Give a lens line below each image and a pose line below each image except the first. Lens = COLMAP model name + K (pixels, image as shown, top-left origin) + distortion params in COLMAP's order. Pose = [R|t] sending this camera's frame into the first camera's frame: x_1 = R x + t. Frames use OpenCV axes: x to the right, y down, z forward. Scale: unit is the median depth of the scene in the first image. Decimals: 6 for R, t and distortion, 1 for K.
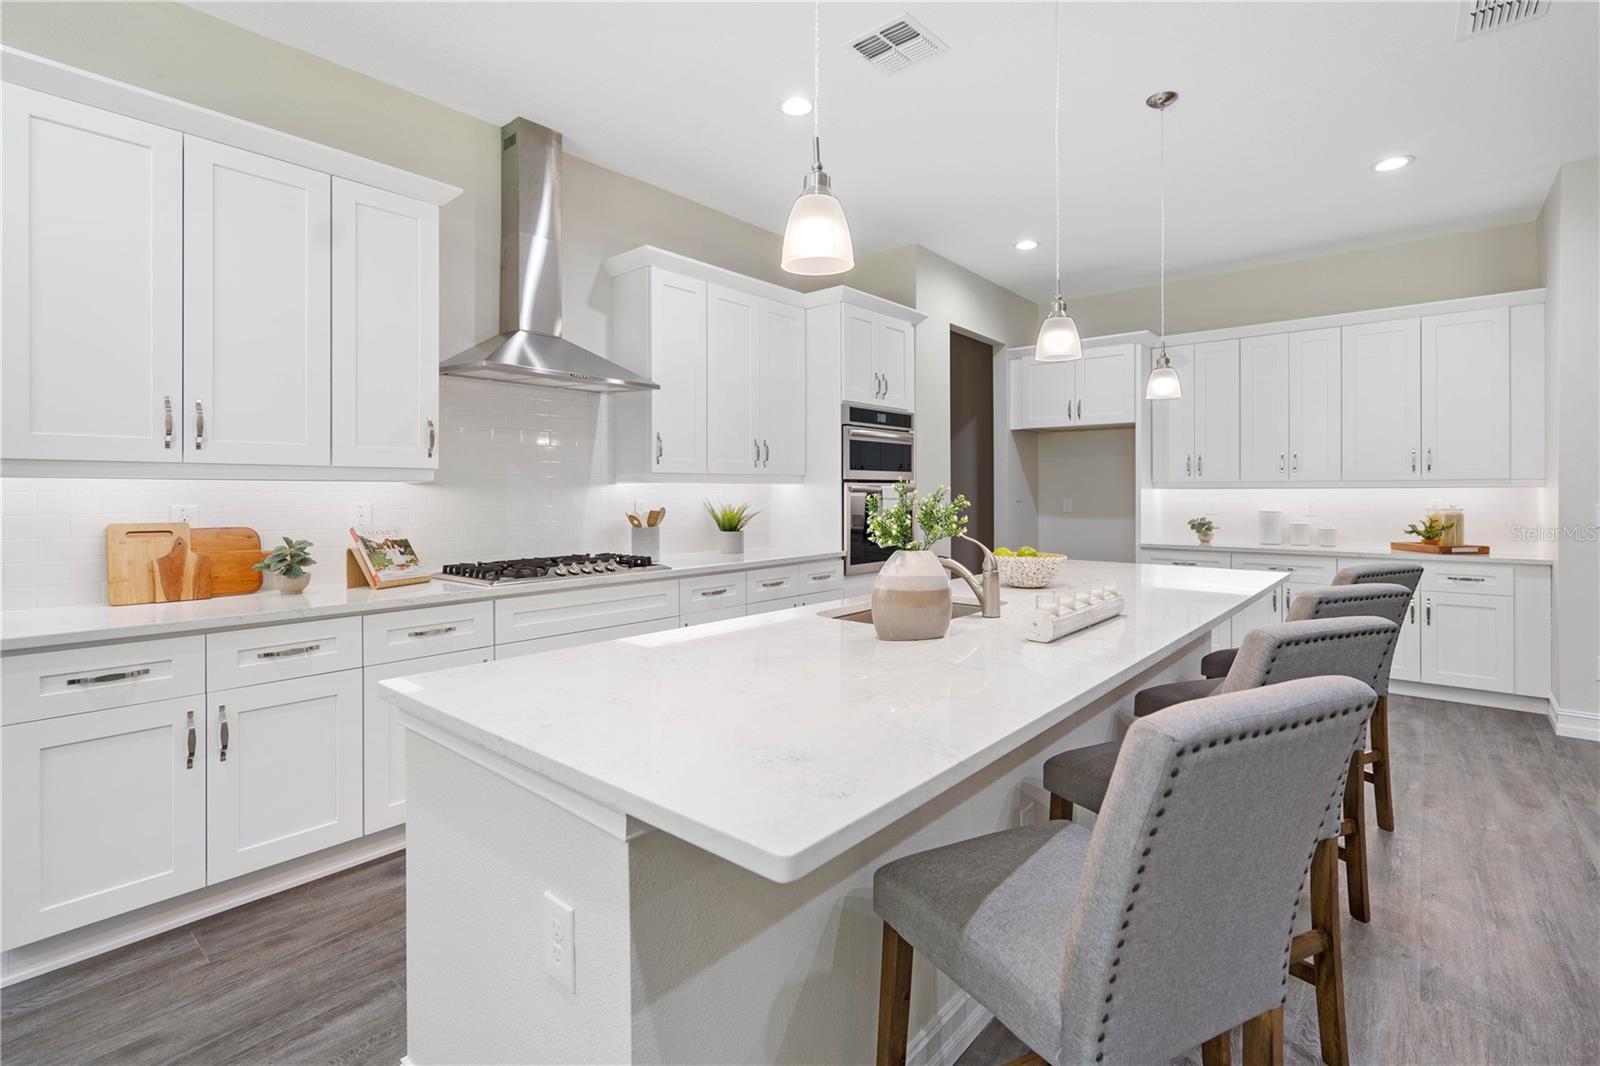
lens RADIAL K [[762.0, 0, 793.5], [0, 762.0, 502.1], [0, 0, 1]] dist [-0.001326, 0.000268]
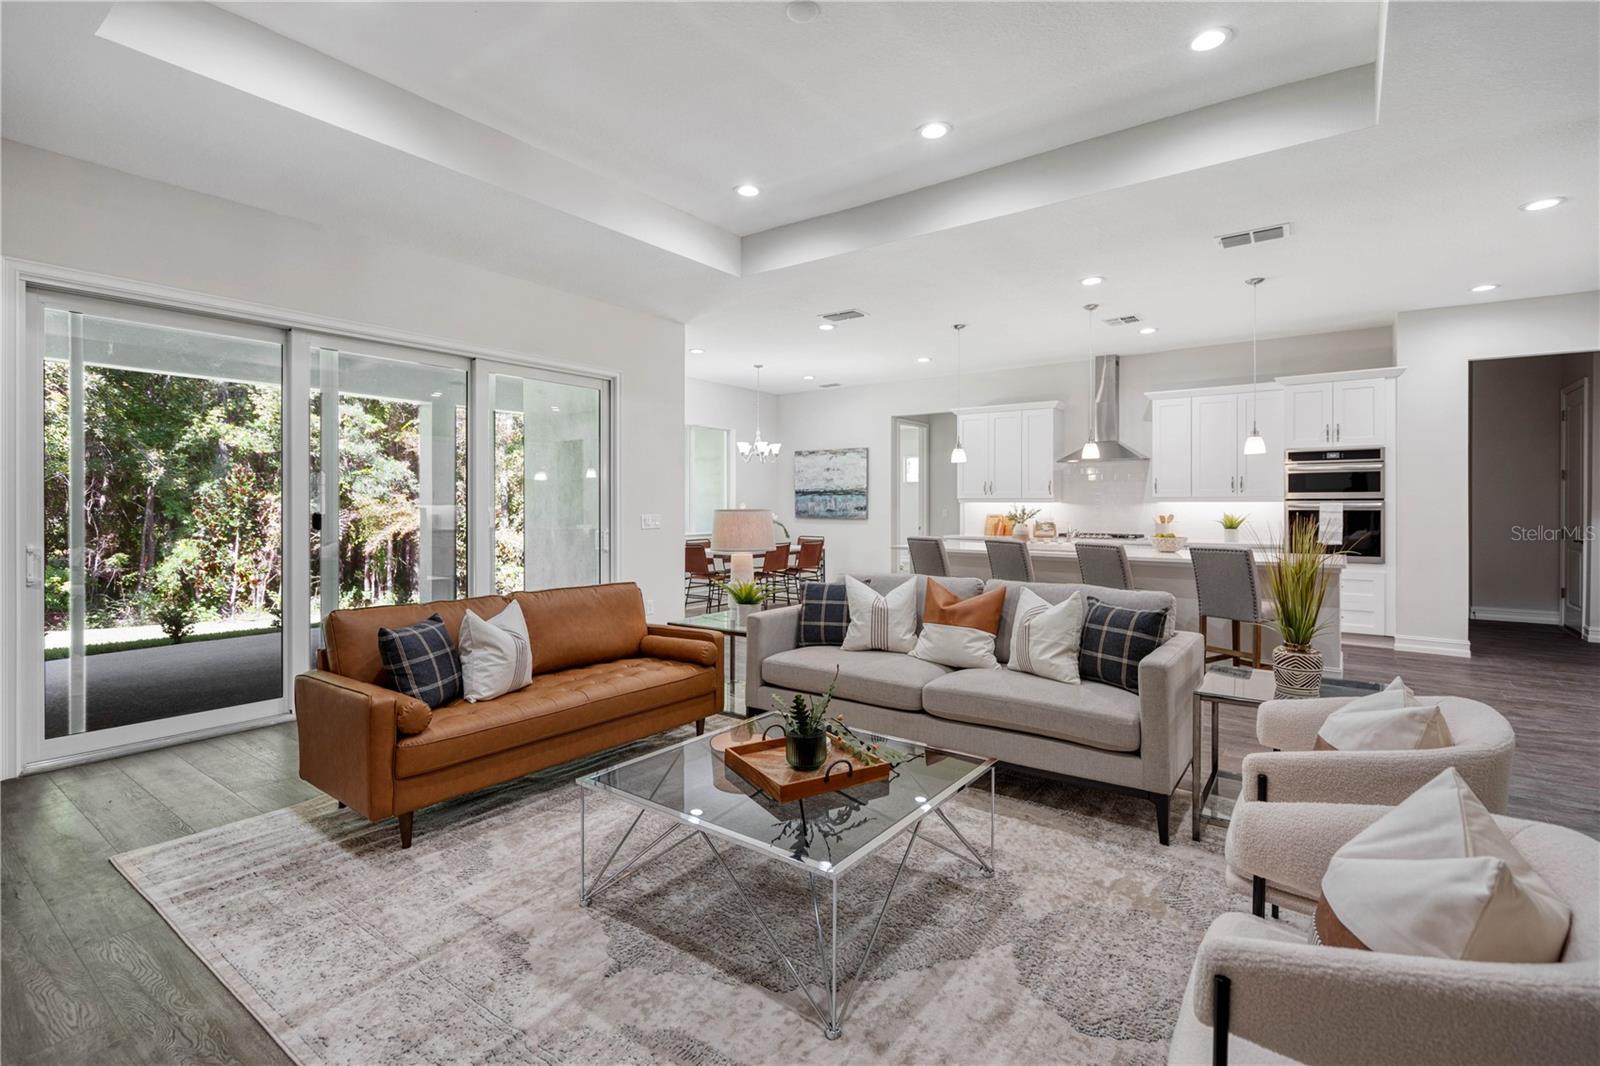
lens RADIAL K [[762.0, 0, 793.5], [0, 762.0, 502.1], [0, 0, 1]] dist [-0.001326, 0.000268]
pose [[0.062509, 0.002981, -0.998040, 1.570362], [-0.004464, 0.999986, 0.002707, -0.022782], [0.998034, 0.004287, 0.062522, -0.110967]]
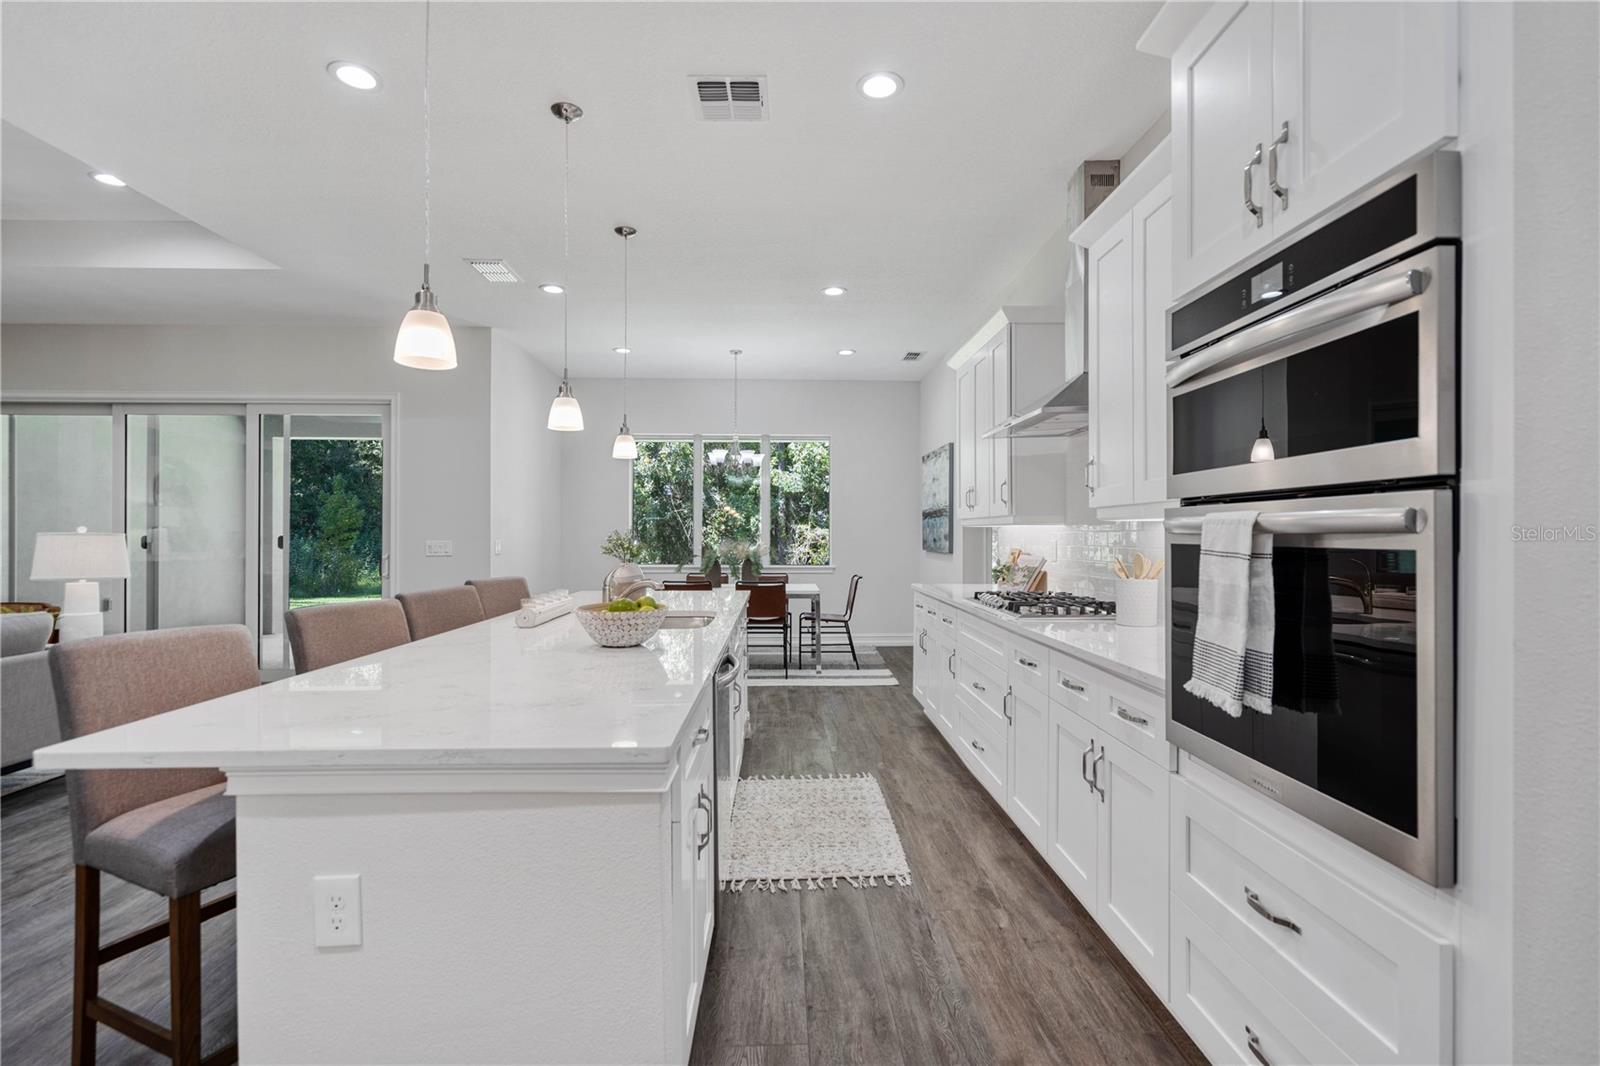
lens RADIAL K [[762.0, 0, 793.5], [0, 762.0, 502.1], [0, 0, 1]] dist [-0.001326, 0.000268]
pose [[-0.763498, -0.023378, -0.645387, 0.476469], [-0.000612, 0.999370, -0.035477, -0.013730], [0.645810, -0.026692, -0.763031, 1.169845]]
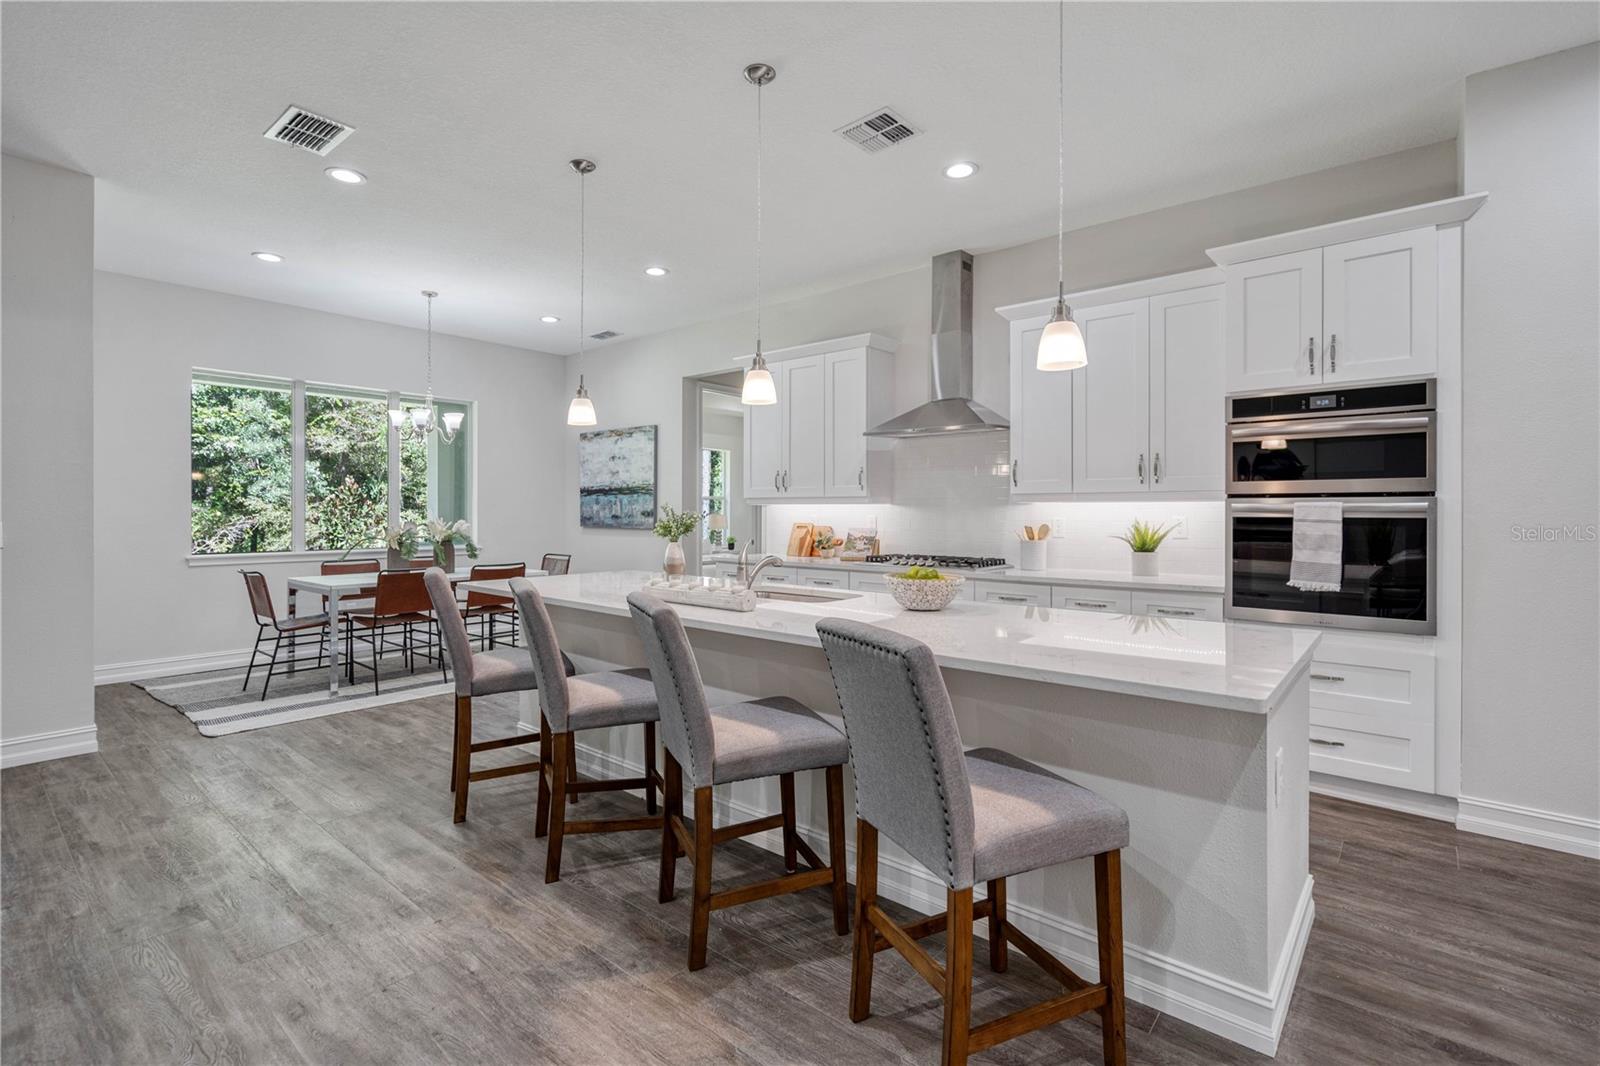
lens RADIAL K [[762.9, 0, 794.6], [0, 762.9, 498.6], [0, 0, 1]] dist [0.015629, 0.000210]
pose [[-0.024956, -0.013988, -0.999591, 0.859843], [-0.008561, 0.999868, -0.013778, -0.010634], [0.999652, 0.008213, -0.025072, 0.576573]]
